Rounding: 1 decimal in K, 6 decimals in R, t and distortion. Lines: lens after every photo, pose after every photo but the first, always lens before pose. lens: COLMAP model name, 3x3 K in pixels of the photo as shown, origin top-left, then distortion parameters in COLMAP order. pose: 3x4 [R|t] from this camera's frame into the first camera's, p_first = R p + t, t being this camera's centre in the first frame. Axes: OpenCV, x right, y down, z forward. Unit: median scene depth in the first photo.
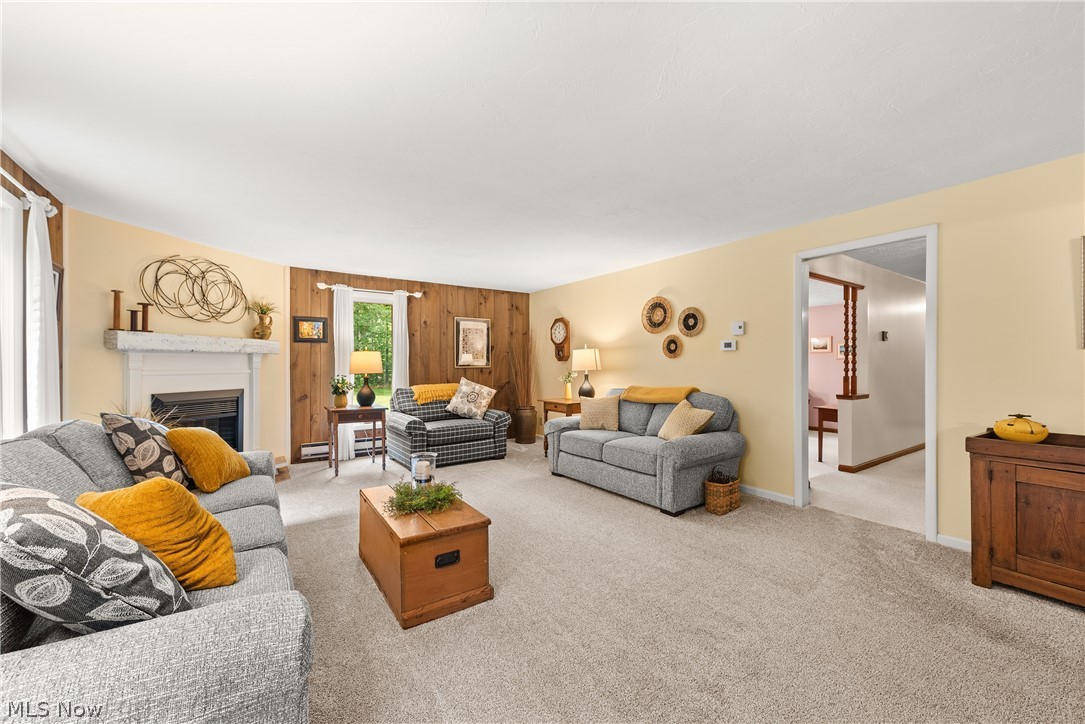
lens RADIAL K [[428.7, 0, 539.5], [0, 428.7, 364.7], [0, 0, 1]] dist [0.002023, -0.000098]
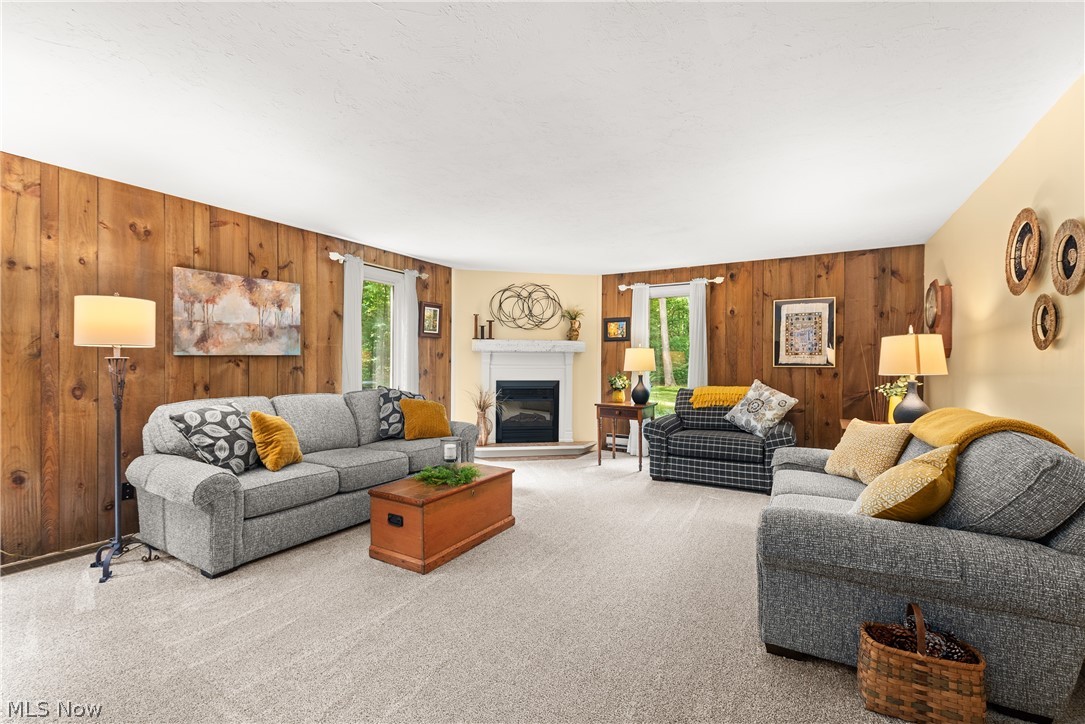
lens RADIAL K [[473.8, 0, 542.5], [0, 473.8, 362.0], [0, 0, 1]] dist [-0.000539, -0.000313]
pose [[0.416879, 0.004214, -0.908952, 0.473046], [-0.007651, 0.999970, 0.001127, 0.000378], [0.908930, 0.006484, 0.416899, 0.328396]]
